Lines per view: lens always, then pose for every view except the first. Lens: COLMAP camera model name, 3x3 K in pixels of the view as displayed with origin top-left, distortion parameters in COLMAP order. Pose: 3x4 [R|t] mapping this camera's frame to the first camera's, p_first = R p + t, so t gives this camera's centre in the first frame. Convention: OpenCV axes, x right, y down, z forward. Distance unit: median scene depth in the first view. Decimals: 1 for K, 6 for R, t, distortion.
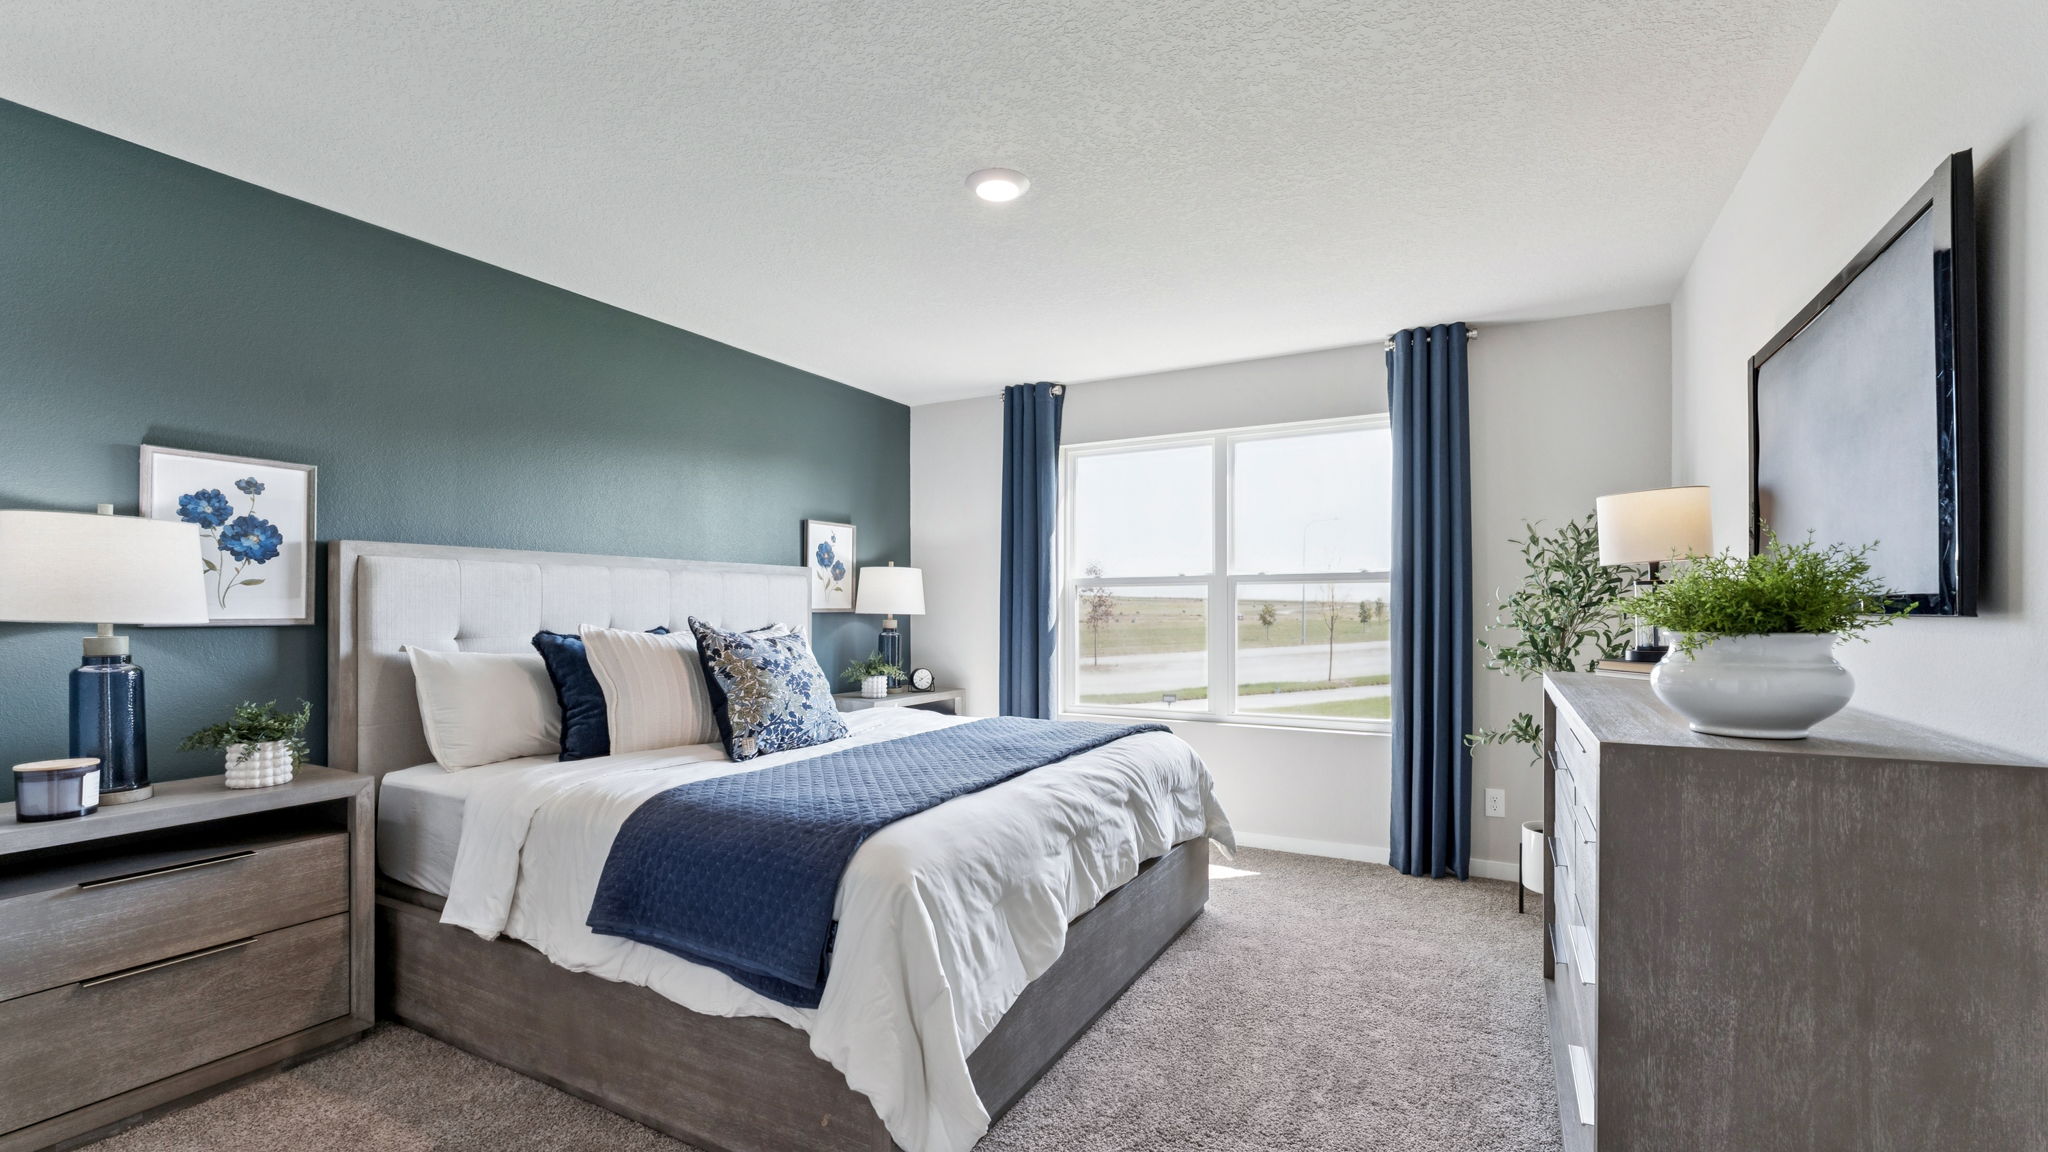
lens RADIAL K [[891.2, 0, 1023.9], [0, 891.2, 609.8], [0, 0, 1]] dist [-0.000551, -0.000021]
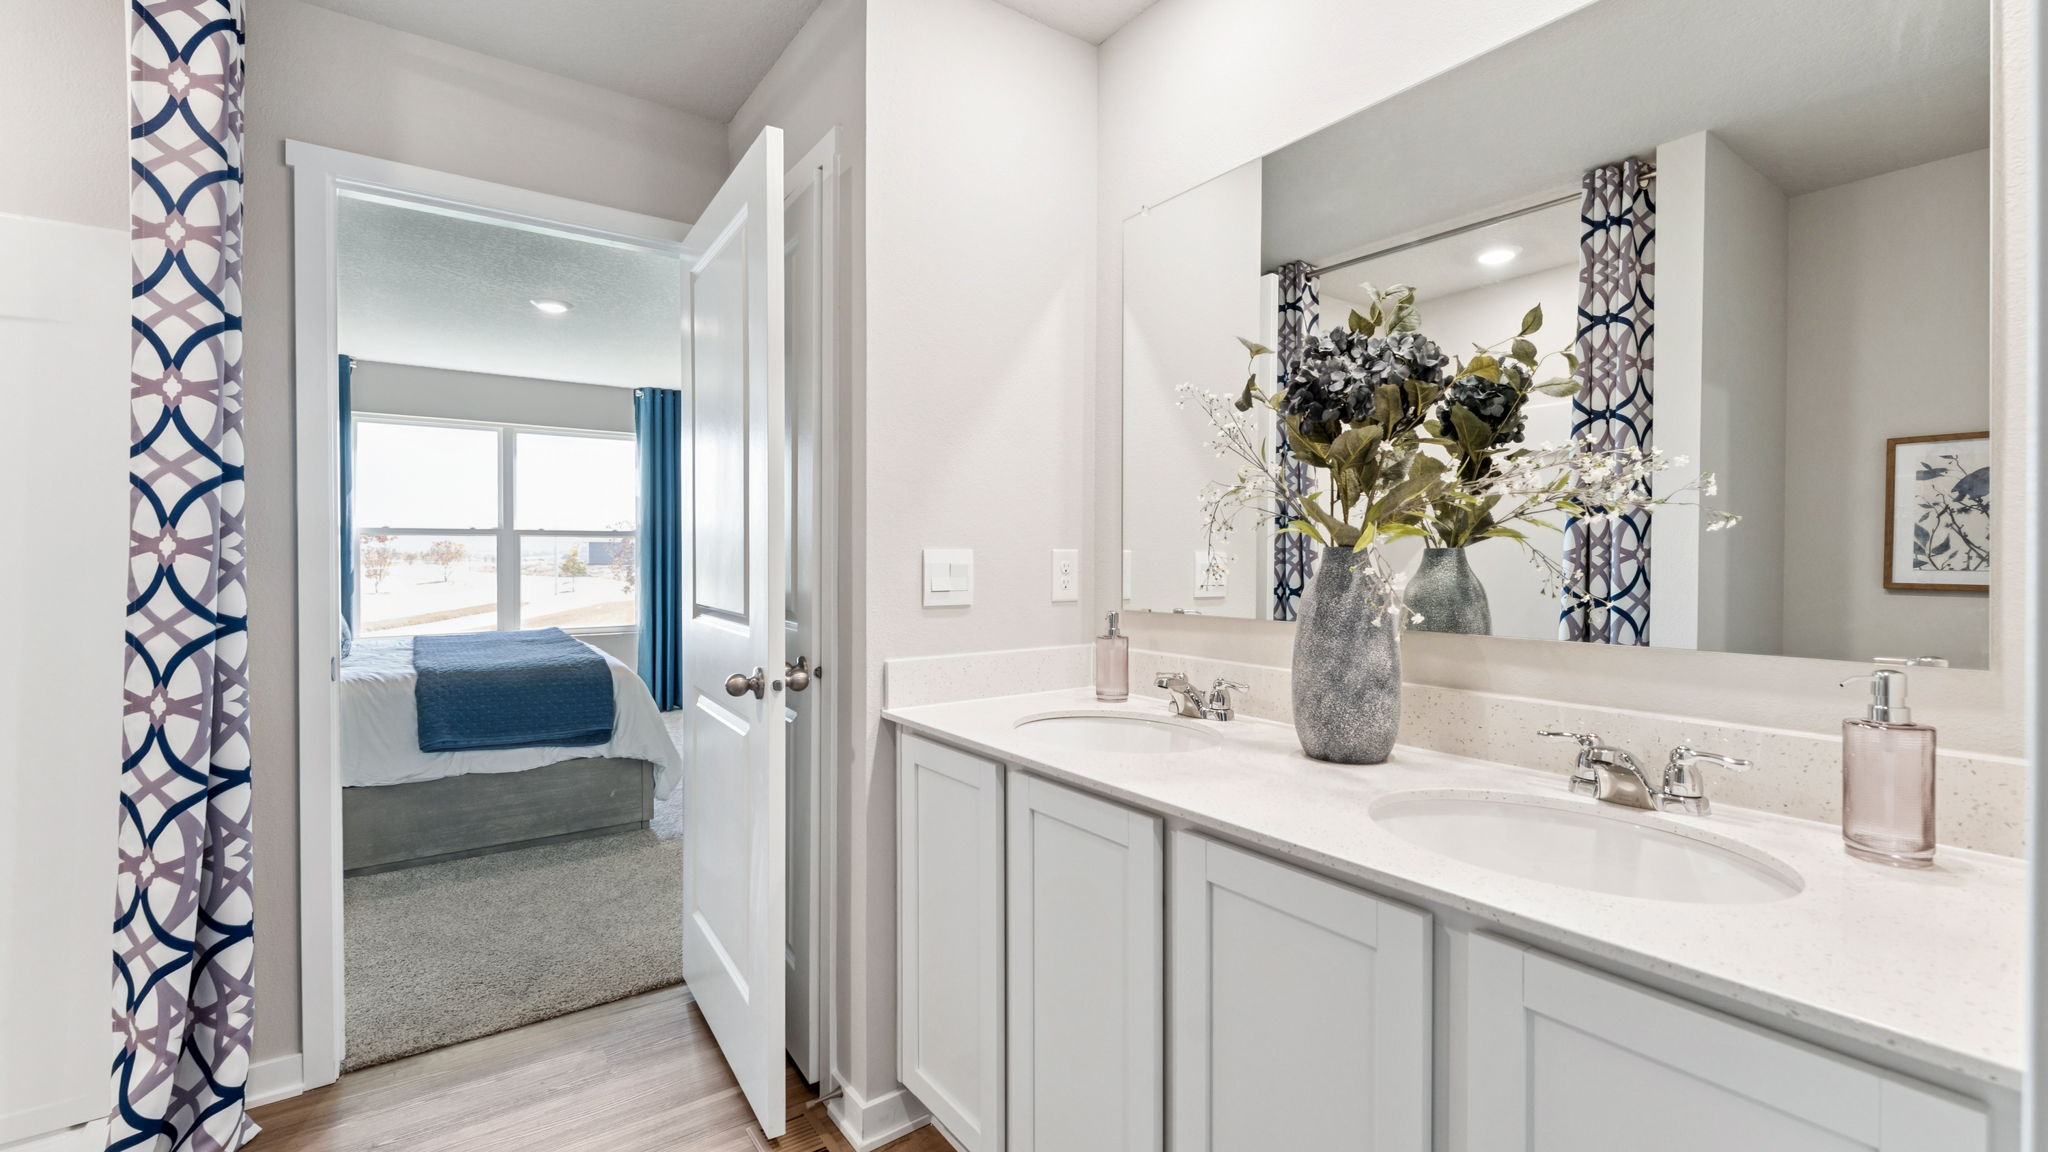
lens RADIAL K [[852.0, 0, 1024.0], [0, 852.0, 576.0], [0, 0, 1]] dist [-0.000497, 0.000025]
pose [[0.450670, -0.019017, 0.892488, -0.681079], [-0.000838, 0.999764, 0.021726, 0.002086], [-0.892690, -0.010539, 0.450547, -0.340431]]
